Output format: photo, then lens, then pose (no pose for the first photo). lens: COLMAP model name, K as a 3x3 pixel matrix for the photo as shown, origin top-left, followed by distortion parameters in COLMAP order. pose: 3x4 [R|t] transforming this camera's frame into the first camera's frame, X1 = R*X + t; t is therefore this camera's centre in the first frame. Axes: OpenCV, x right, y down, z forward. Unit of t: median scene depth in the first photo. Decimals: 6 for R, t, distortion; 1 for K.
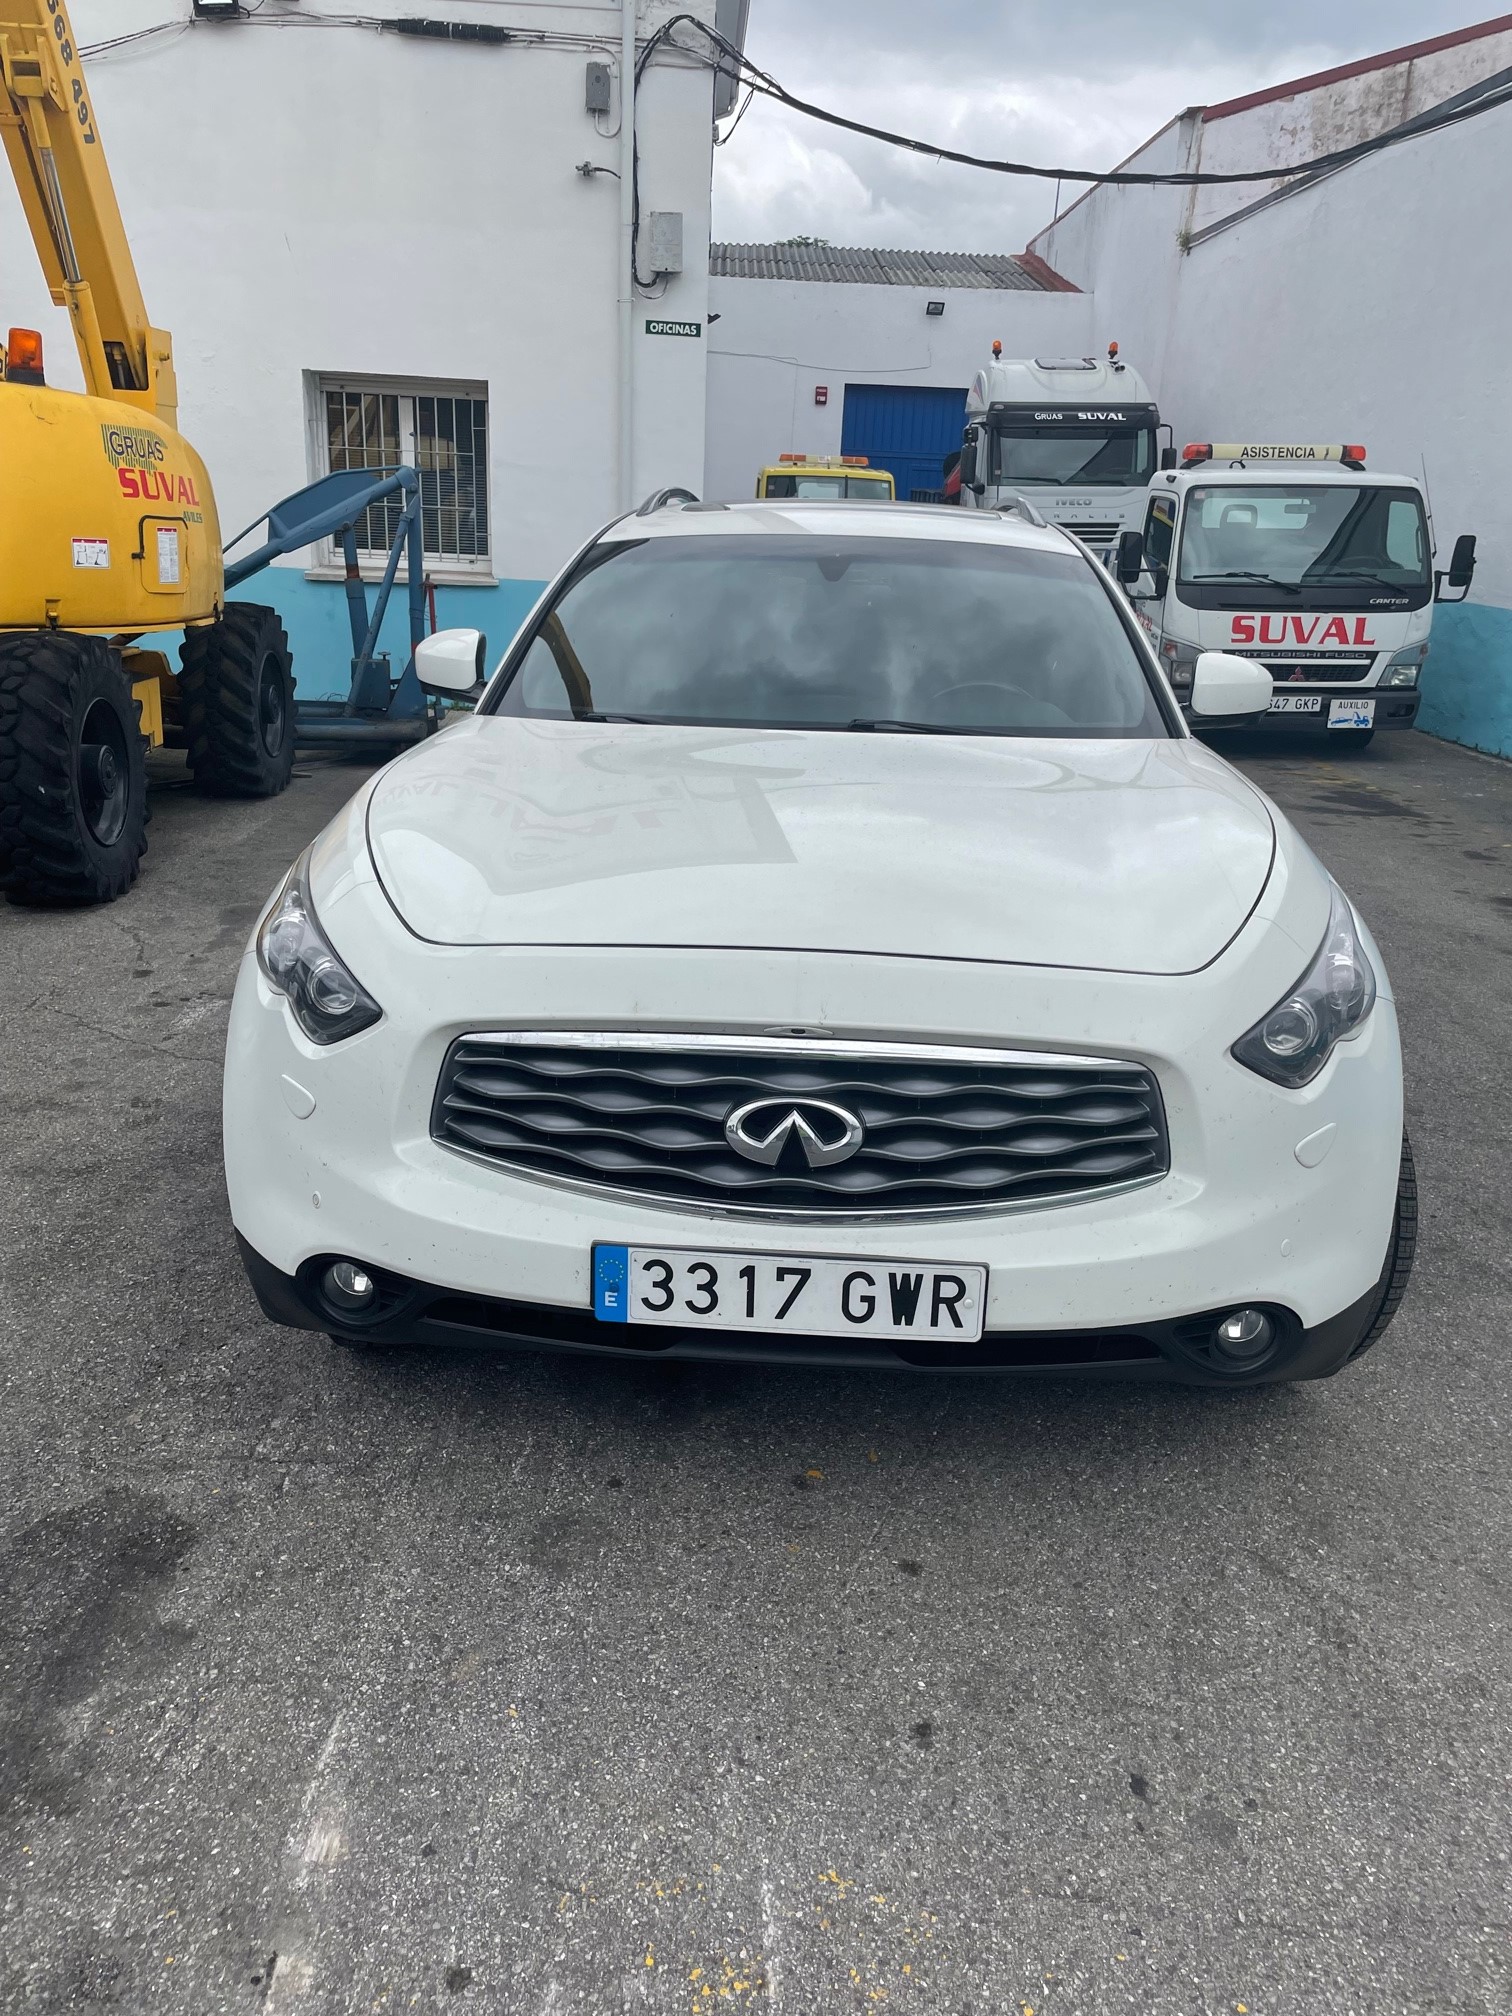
lens RADIAL K [[1547.2, 0, 762.0], [0, 1547.2, 1006.2], [0, 0, 1]] dist [0.038117, -0.035887]
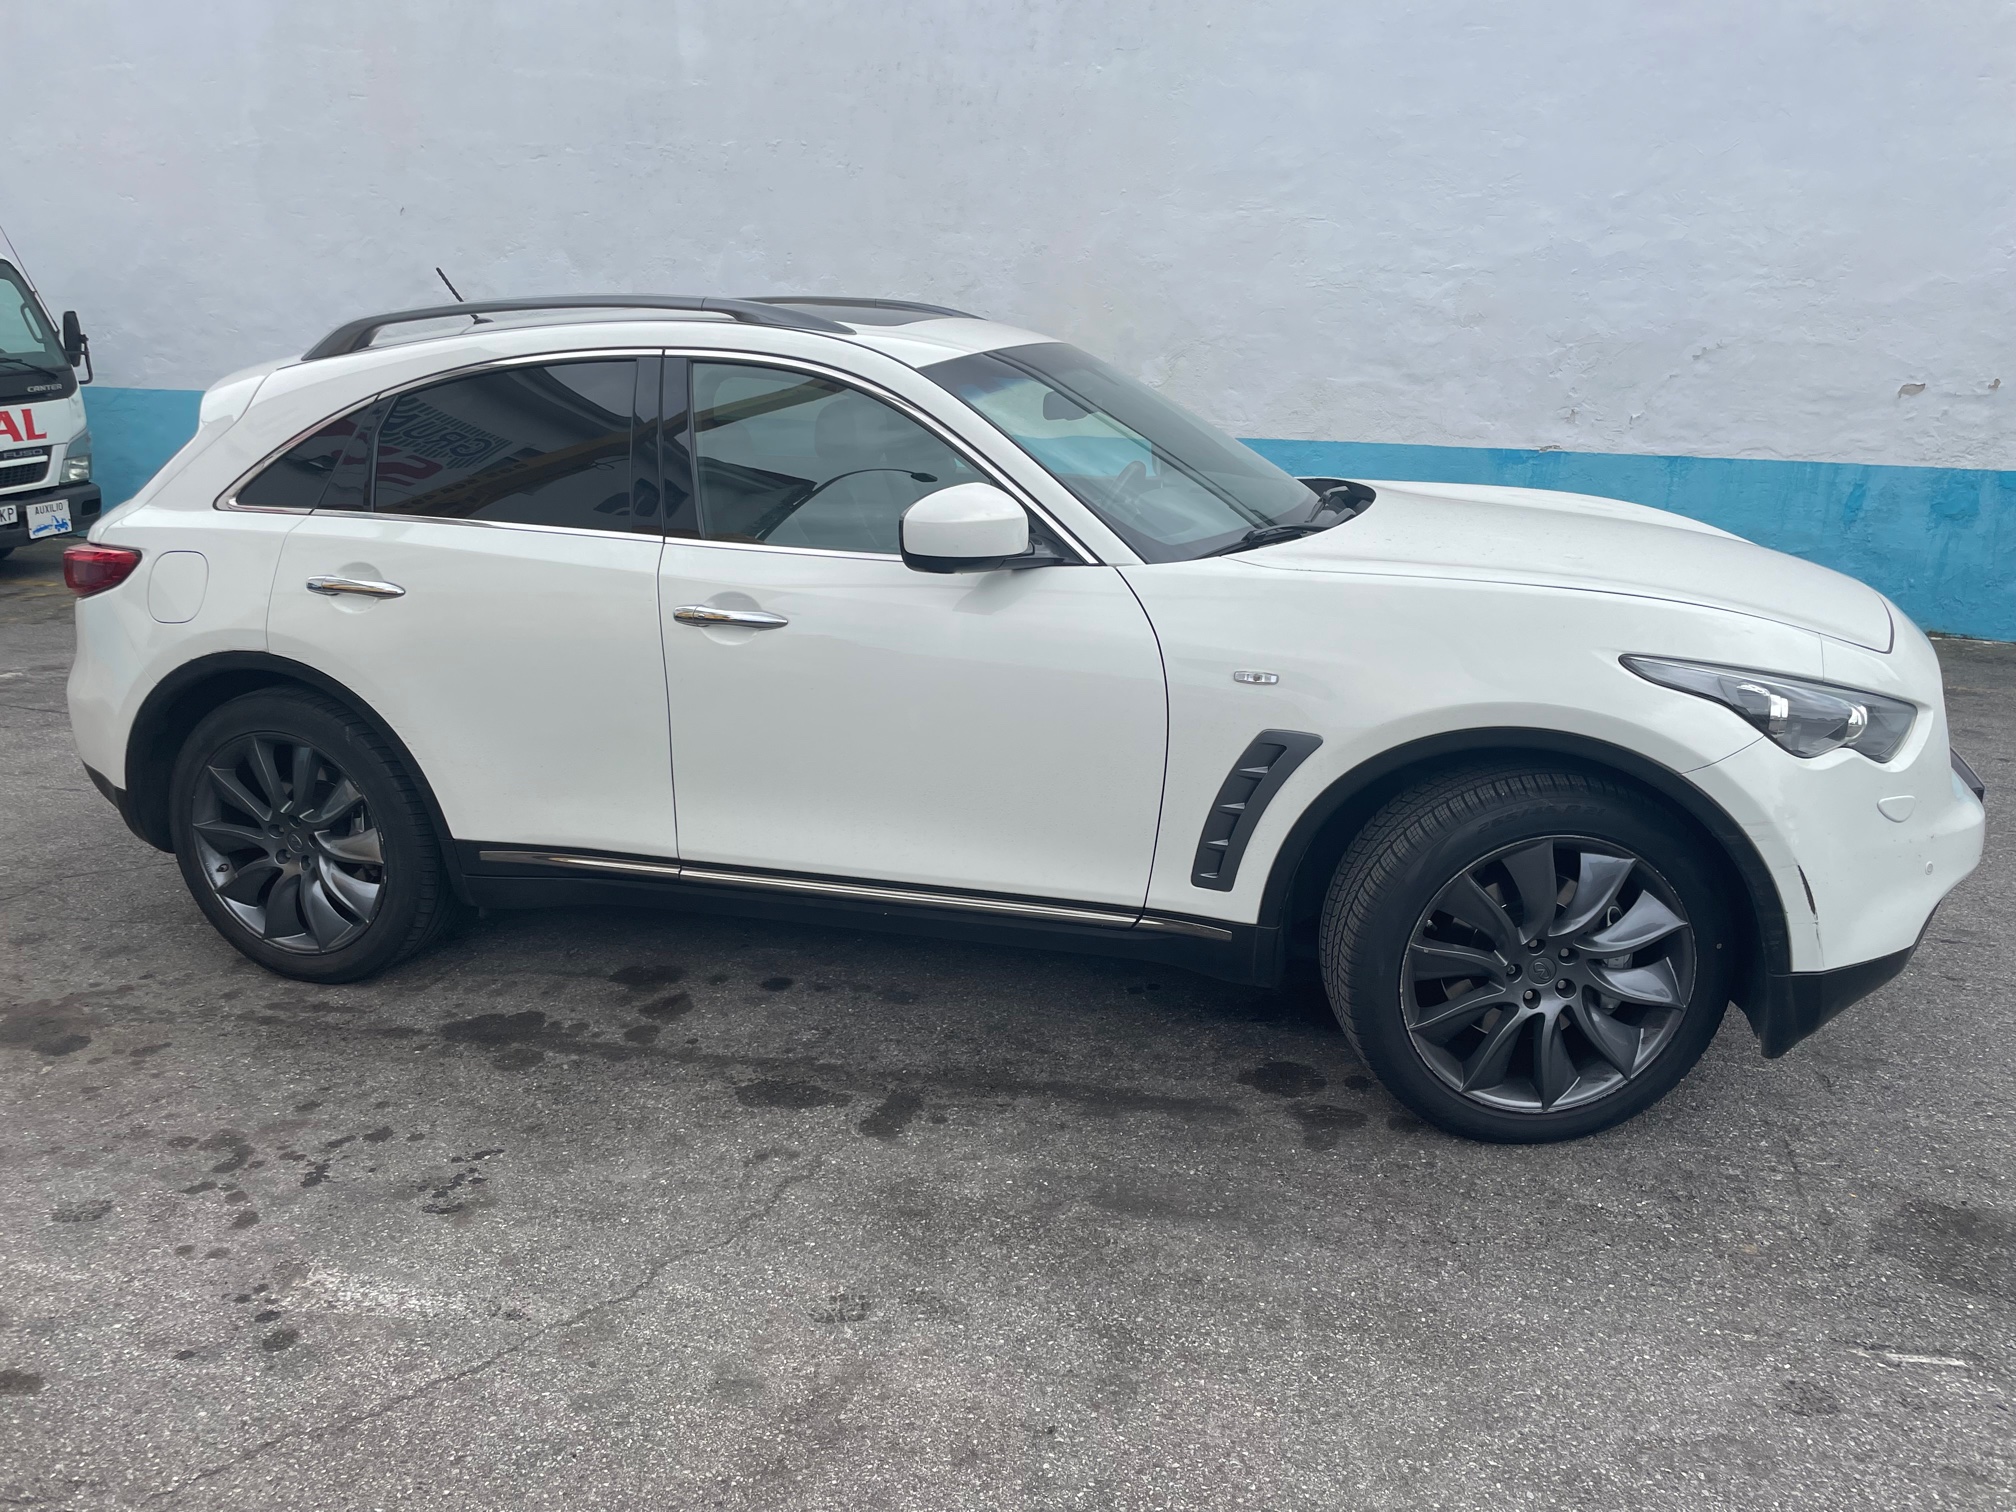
lens RADIAL K [[1547.2, 0, 1011.2], [0, 1547.2, 757.9], [0, 0, 1]] dist [0.038117, -0.035887]
pose [[0.238845, -0.302165, 0.922849, -0.343178], [0.299600, 0.926921, 0.225958, -0.102118], [-0.923685, 0.222516, 0.311919, 0.267253]]
